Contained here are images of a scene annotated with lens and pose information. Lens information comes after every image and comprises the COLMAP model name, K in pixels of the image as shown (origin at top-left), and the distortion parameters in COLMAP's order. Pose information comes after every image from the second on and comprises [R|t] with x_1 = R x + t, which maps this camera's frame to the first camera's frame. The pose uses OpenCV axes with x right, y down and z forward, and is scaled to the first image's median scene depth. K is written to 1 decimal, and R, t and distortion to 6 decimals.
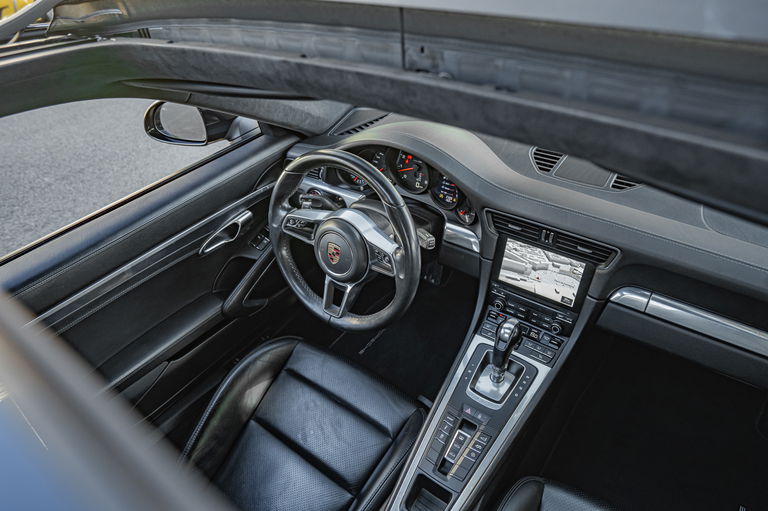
lens RADIAL K [[495.0, 0, 383.2], [0, 495.0, 258.5], [0, 0, 1]] dist [0.007498, 0.000091]
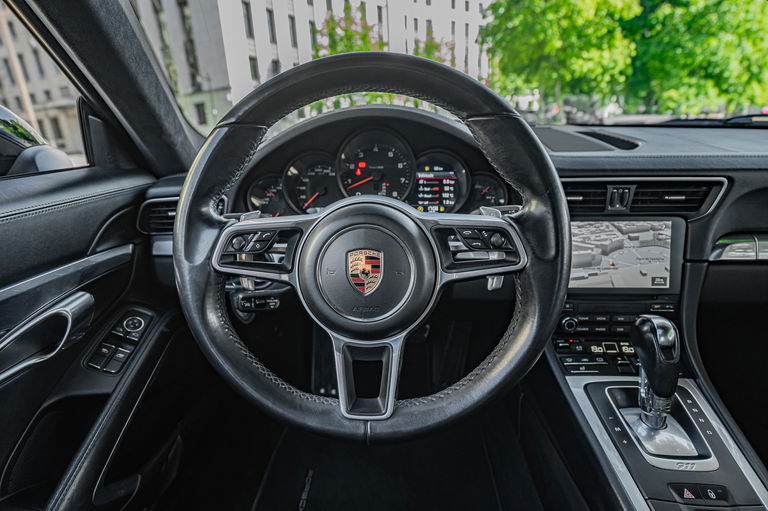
lens RADIAL K [[413.5, 0, 363.2], [0, 413.5, 267.8], [0, 0, 1]] dist [-0.019453, 0.006431]
pose [[0.847812, -0.138628, 0.511857, -0.288363], [0.304688, 0.917342, -0.256221, 0.082975], [-0.434028, 0.373184, 0.819972, 0.642983]]
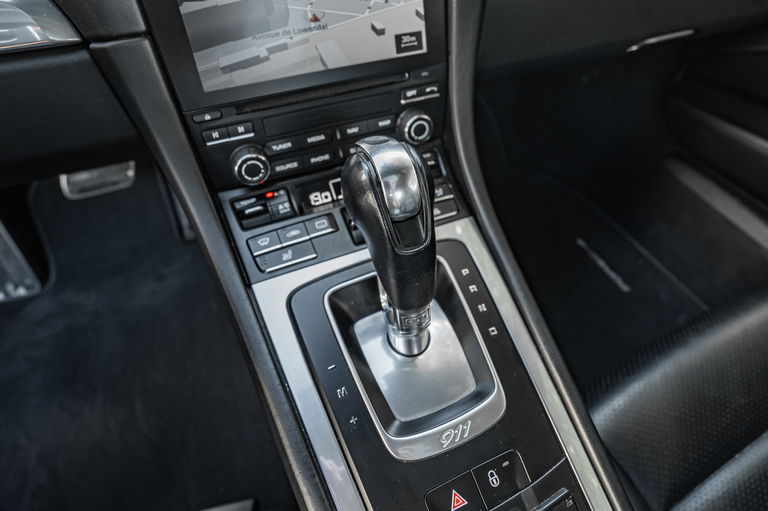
lens RADIAL K [[437.3, 0, 396.9], [0, 437.3, 210.9], [0, 0, 1]] dist [-0.040546, 0.000384]
pose [[0.496038, -0.541291, 0.678934, 0.074766], [0.504383, 0.816088, 0.282131, 0.086002], [-0.706785, 0.202495, 0.677828, 0.762804]]
